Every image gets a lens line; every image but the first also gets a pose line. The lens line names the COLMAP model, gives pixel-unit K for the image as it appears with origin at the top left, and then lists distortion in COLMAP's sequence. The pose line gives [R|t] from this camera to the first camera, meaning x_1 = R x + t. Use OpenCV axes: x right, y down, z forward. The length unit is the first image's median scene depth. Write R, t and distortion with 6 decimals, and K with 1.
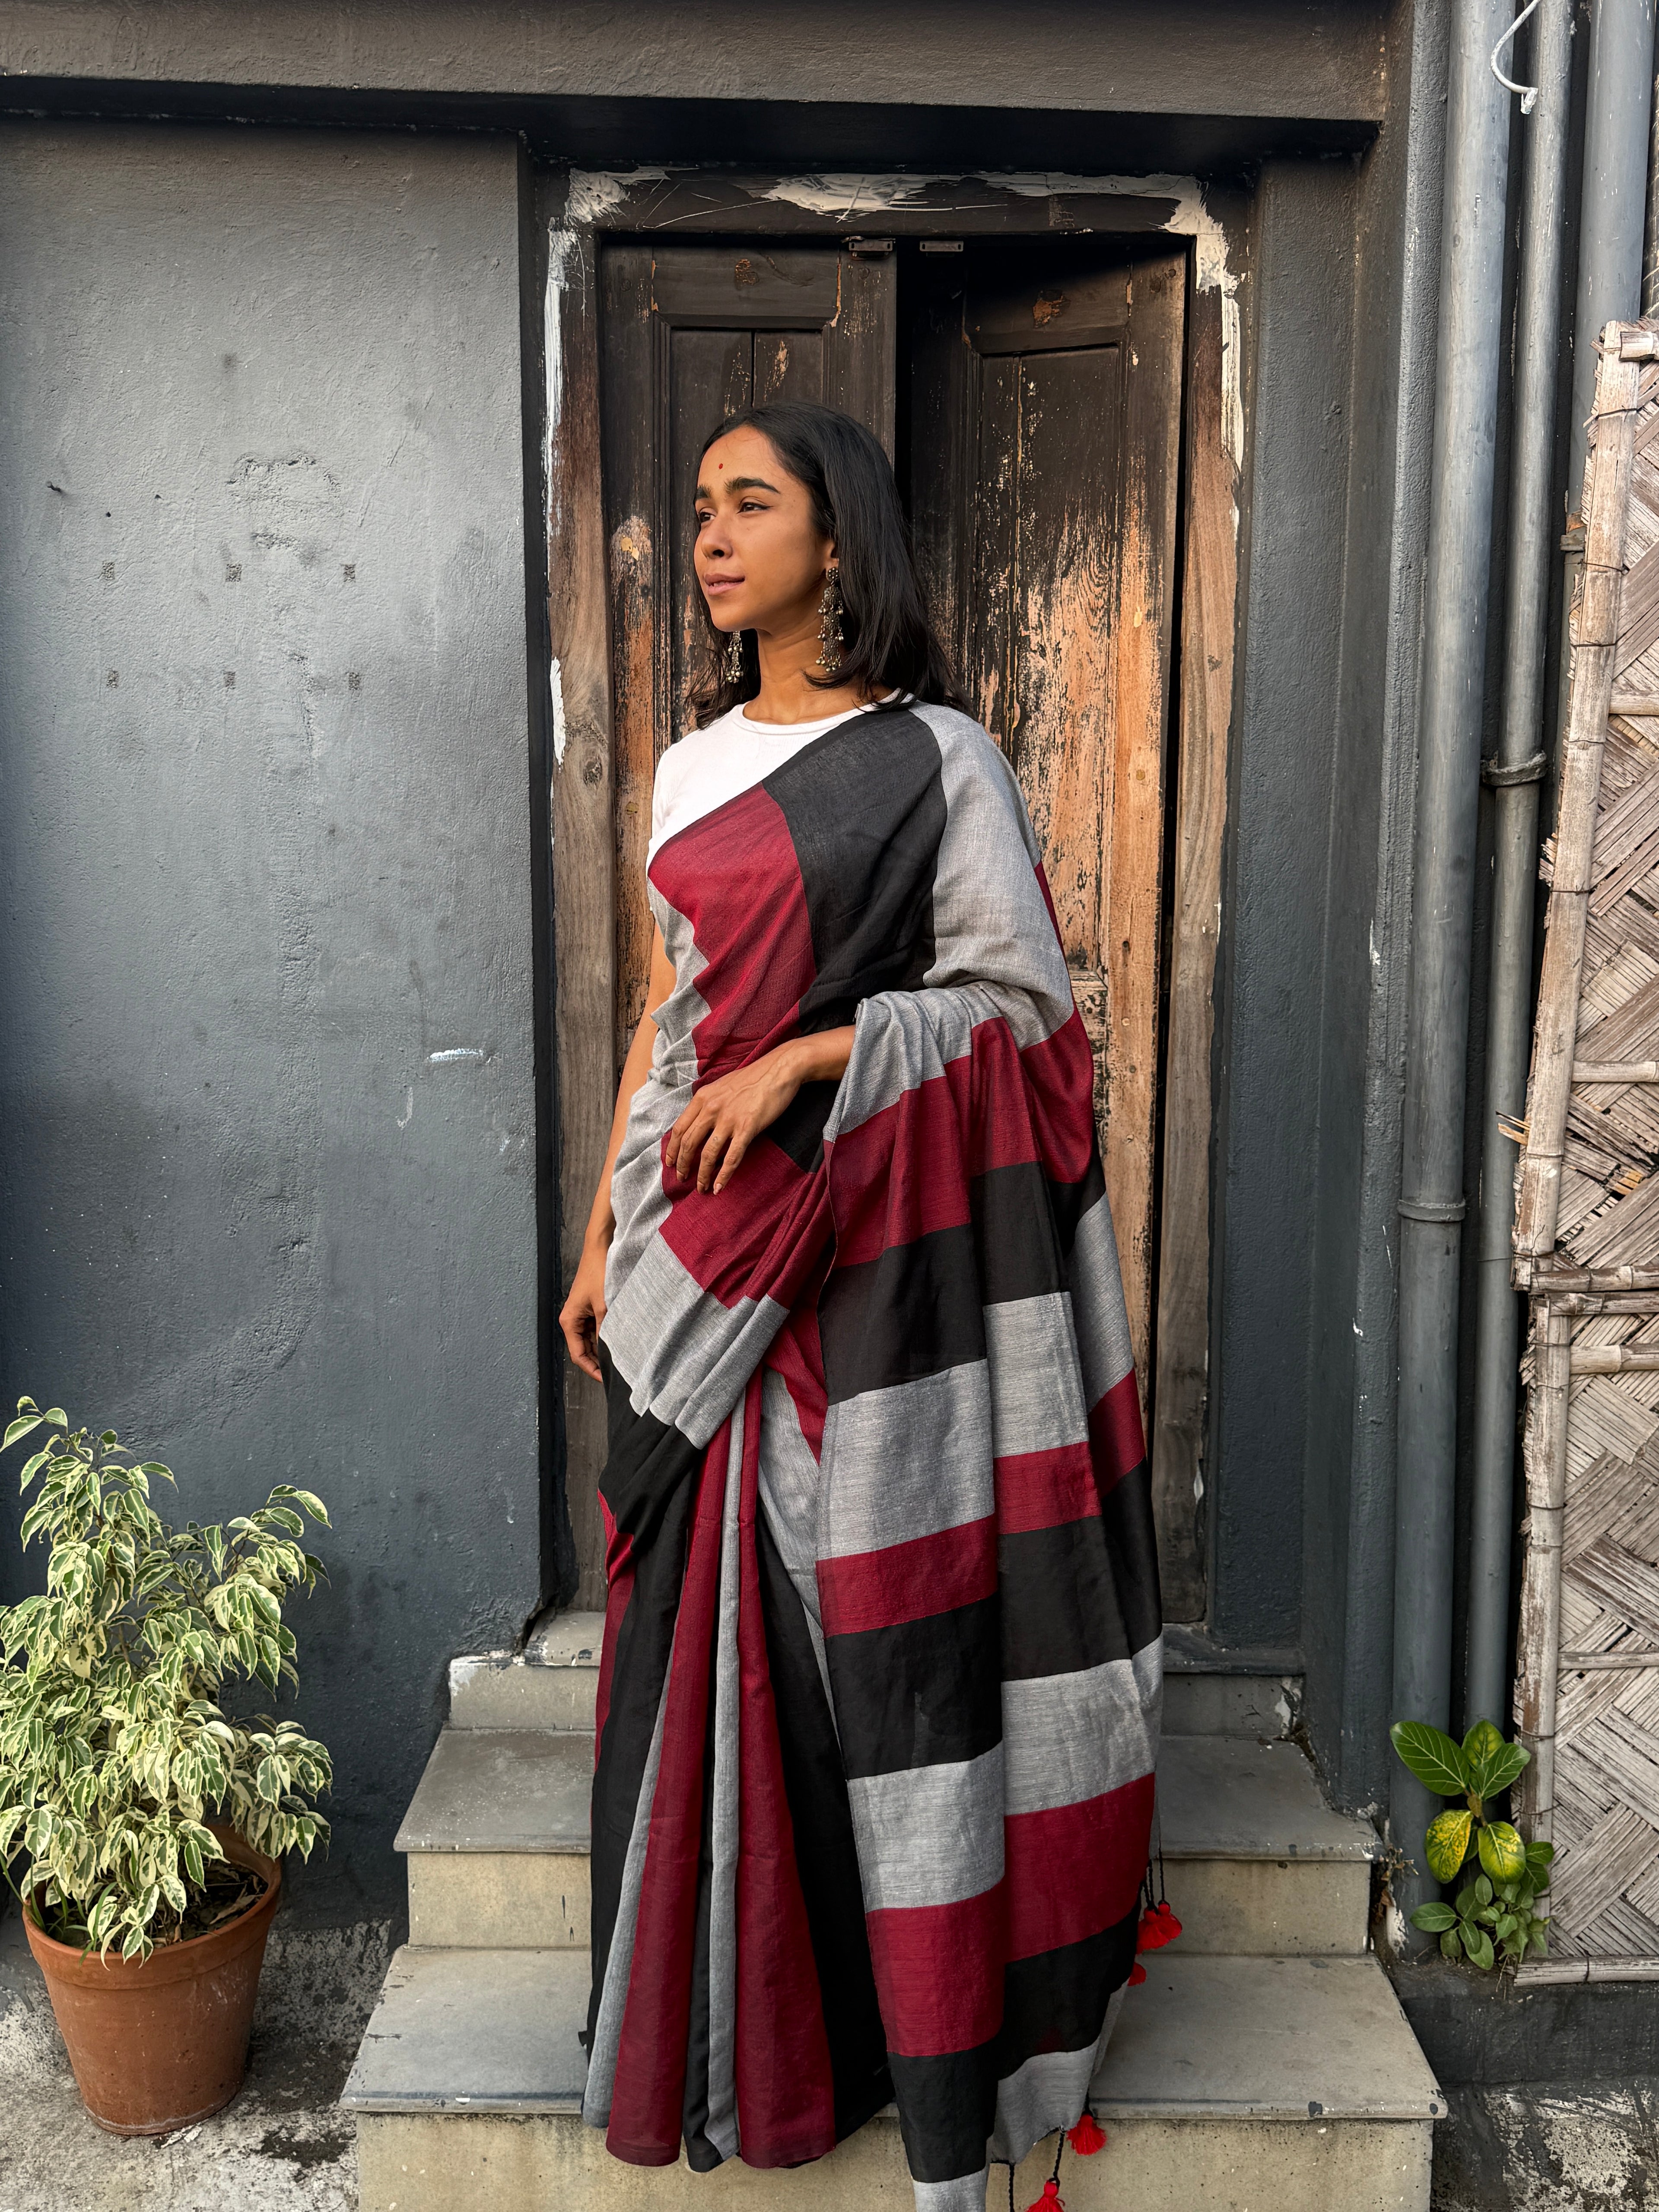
lens RADIAL K [[2088.8, 0, 831.1], [0, 2088.8, 1101.5], [0, 0, 1]] dist [0.224184, -0.502093]
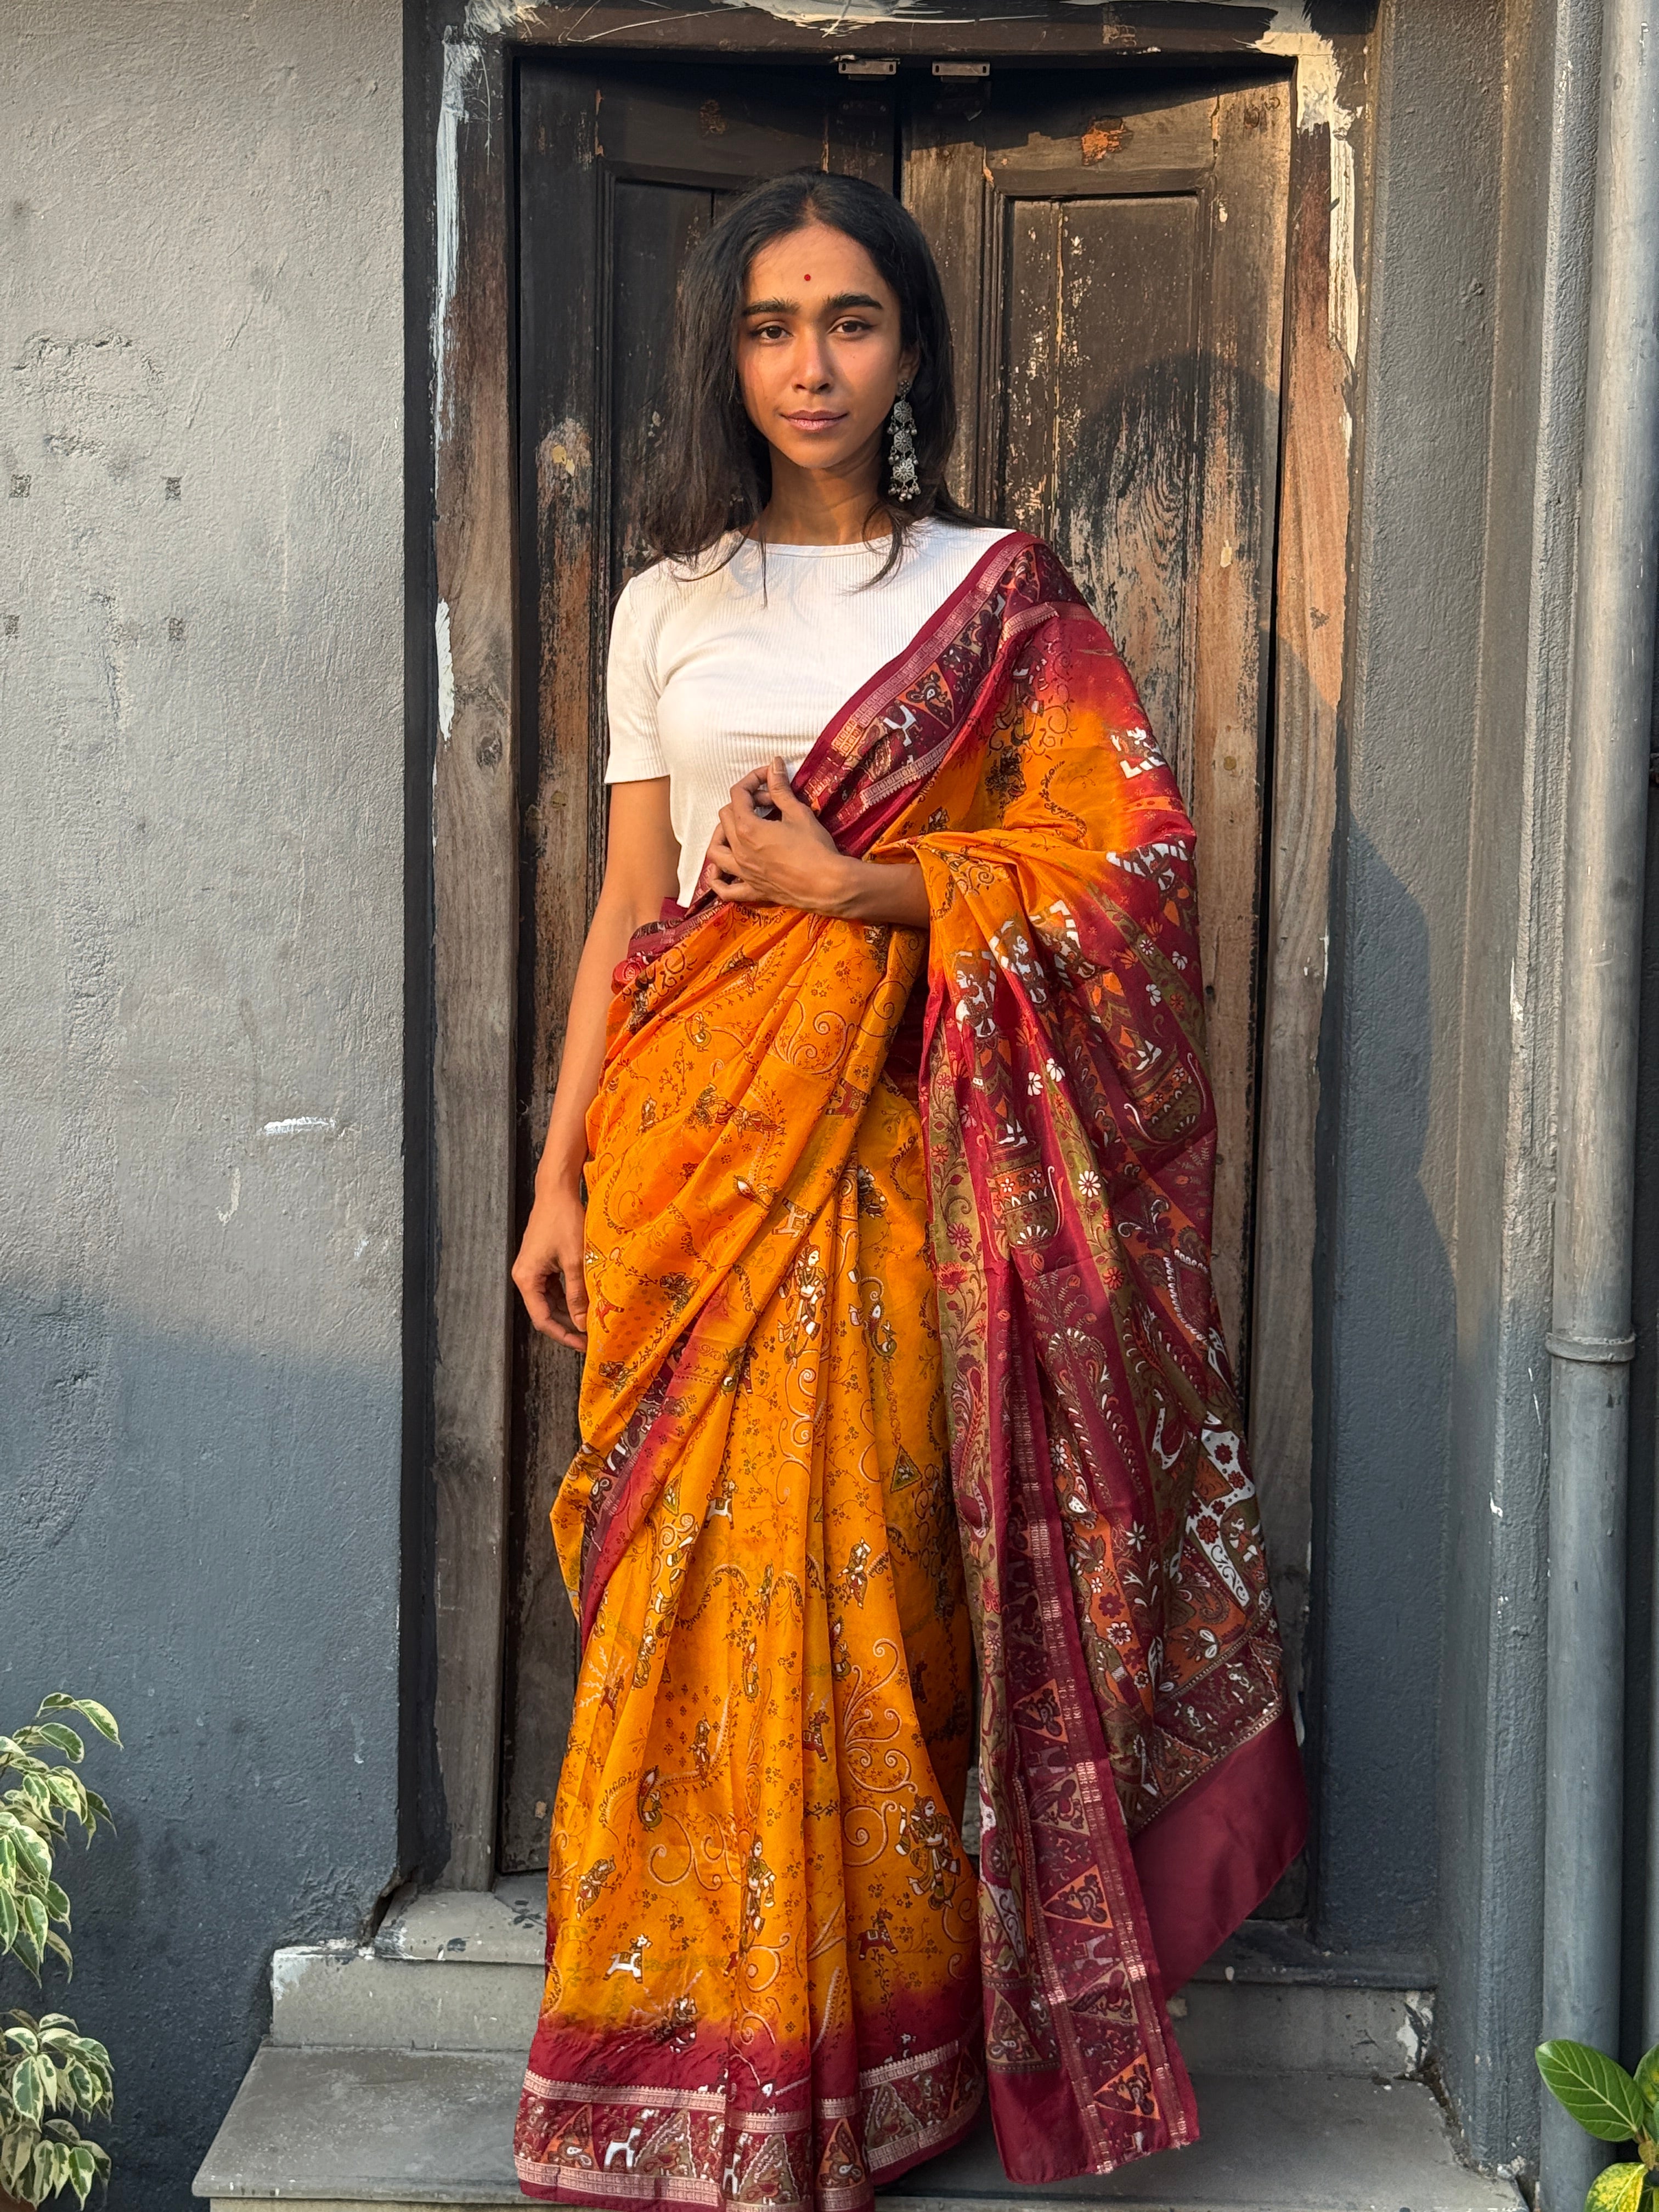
lens RADIAL K [[3226.4, 0, 829.5], [0, 3226.4, 1106.0], [0, 0, 1]] dist [0.204355, -0.268894]
pose [[0.999821, 0.013312, -0.013416, 0.025635], [-0.013845, 0.999083, -0.040504, 0.015103], [0.012865, 0.040682, 0.999089, -0.149643]]
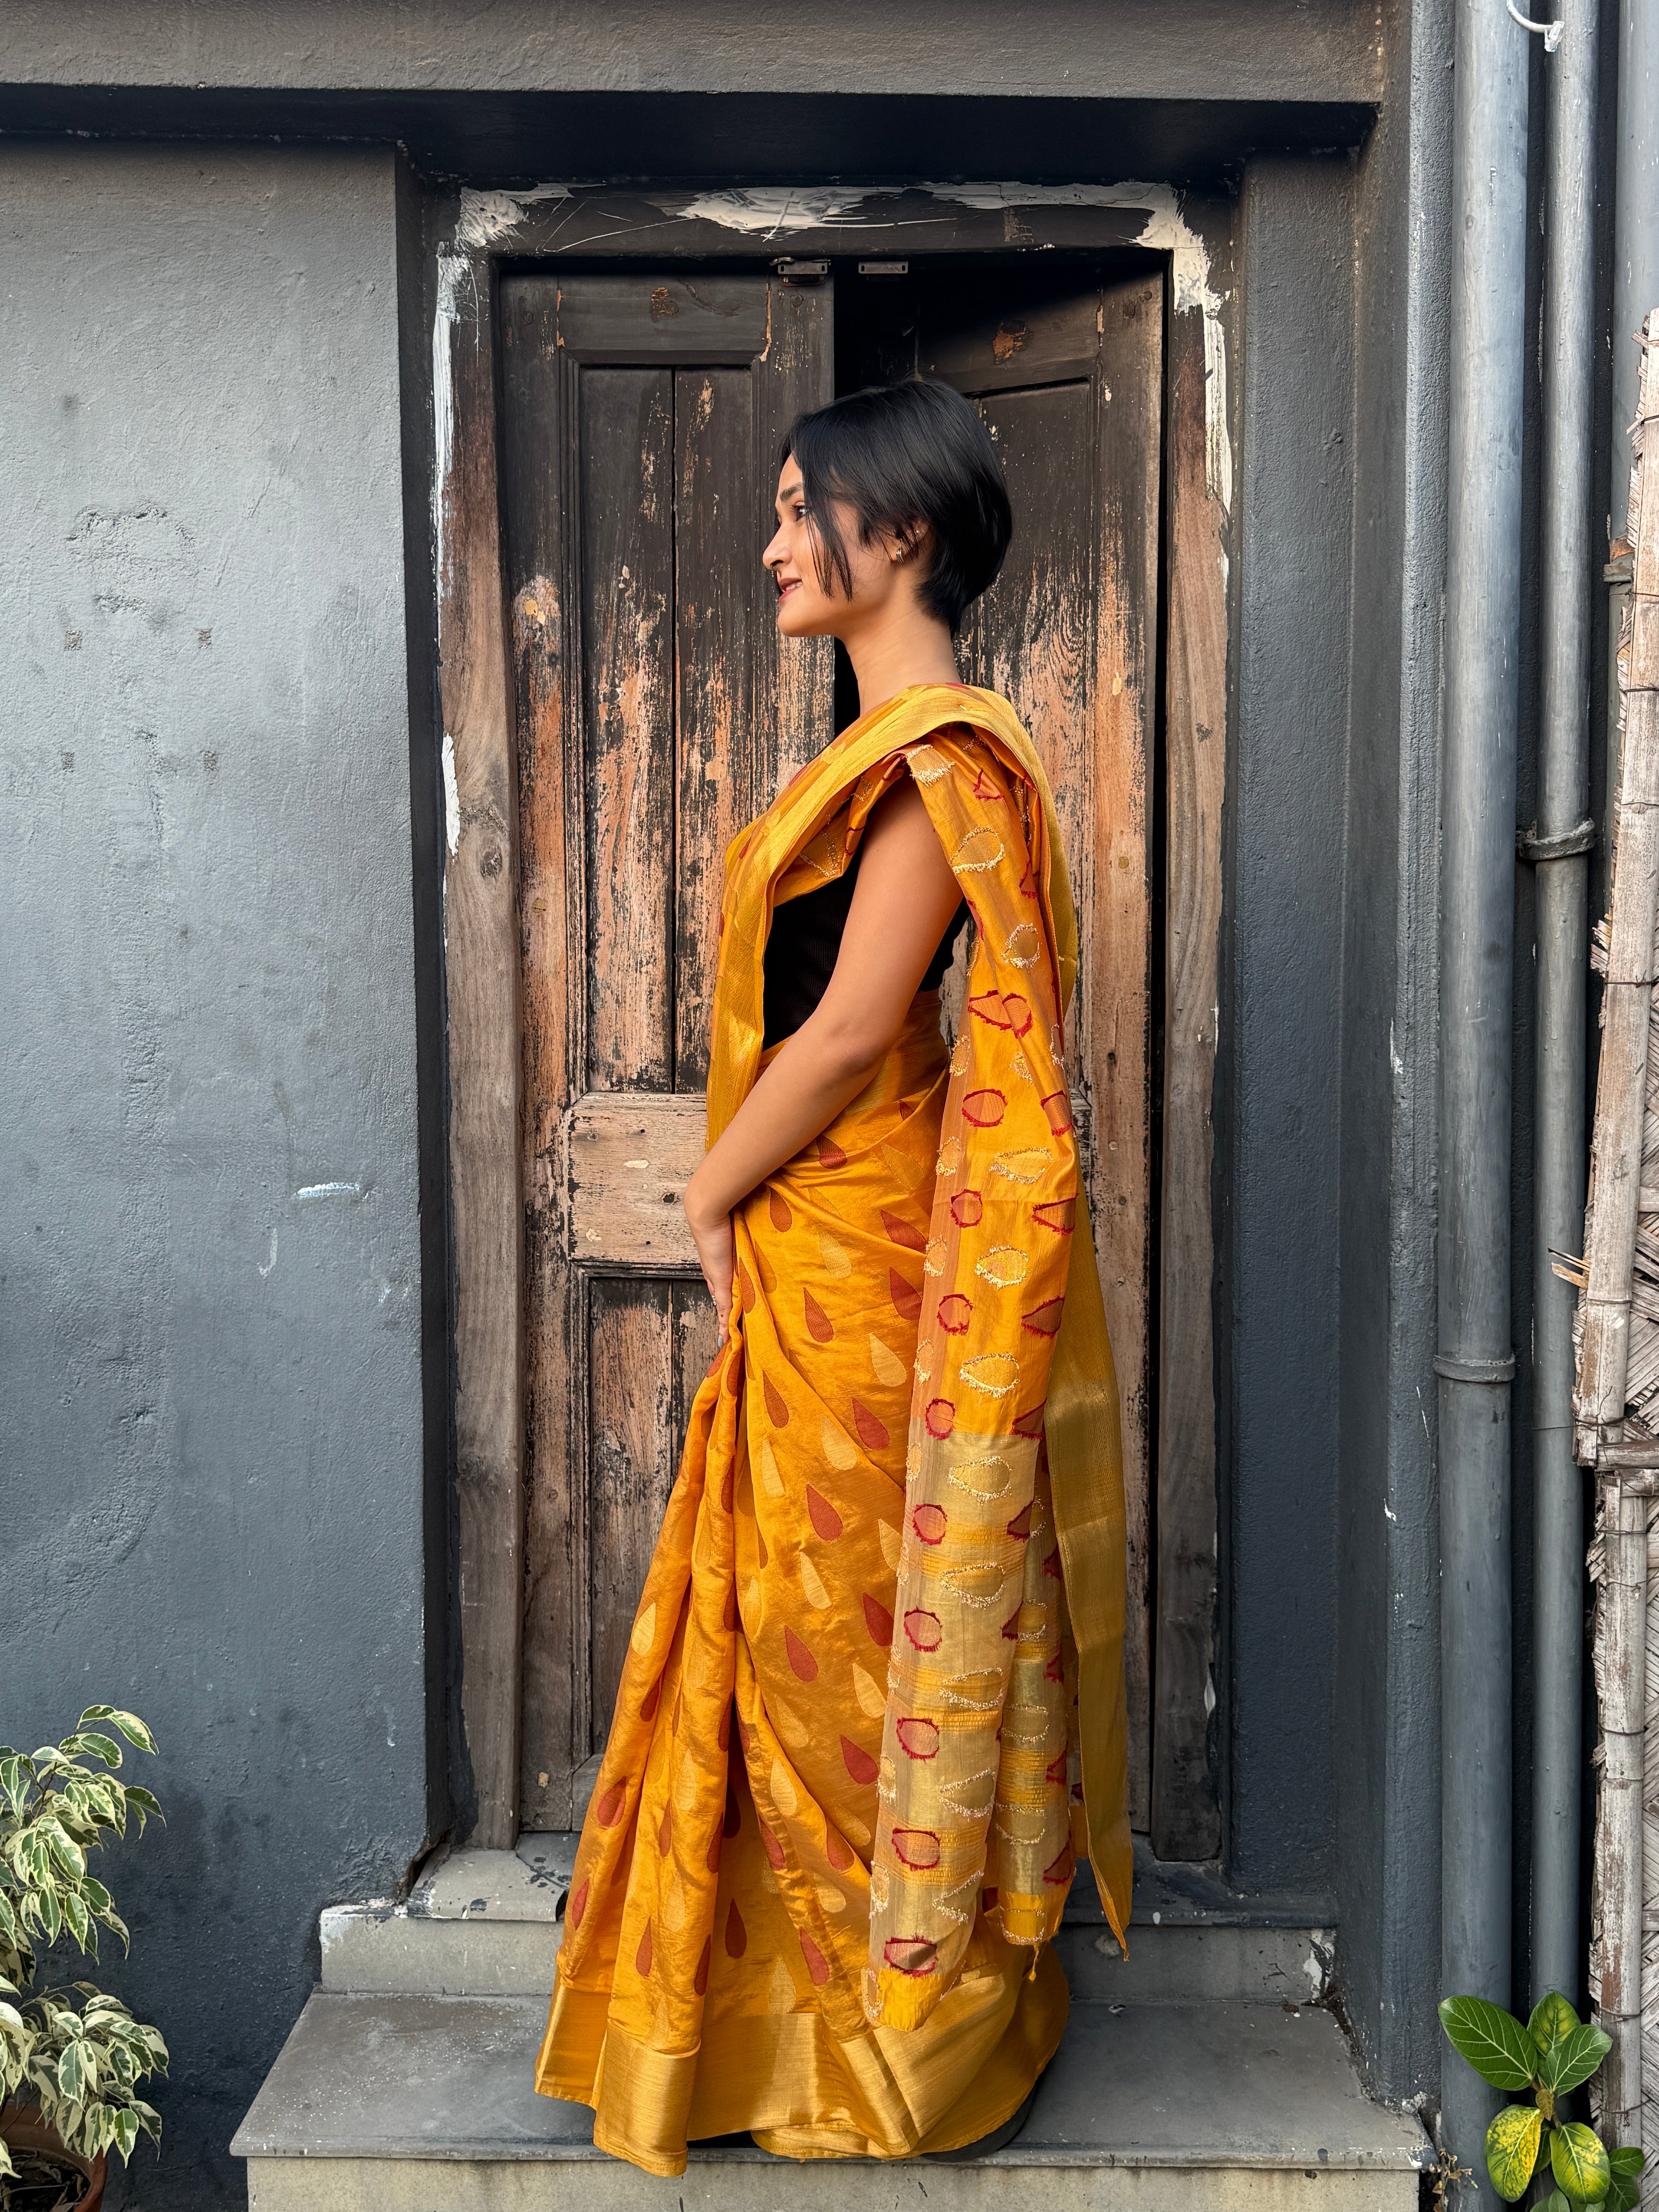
lens RADIAL K [[2086.7, 0, 831.3], [0, 2086.7, 1111.0], [0, 0, 1]] dist [0.210491, -0.457273]
pose [[0.999737, -0.008486, -0.021283, 0.046148], [0.007117, 0.997949, -0.063615, 0.001880], [0.021779, 0.063447, 0.997748, 0.146119]]
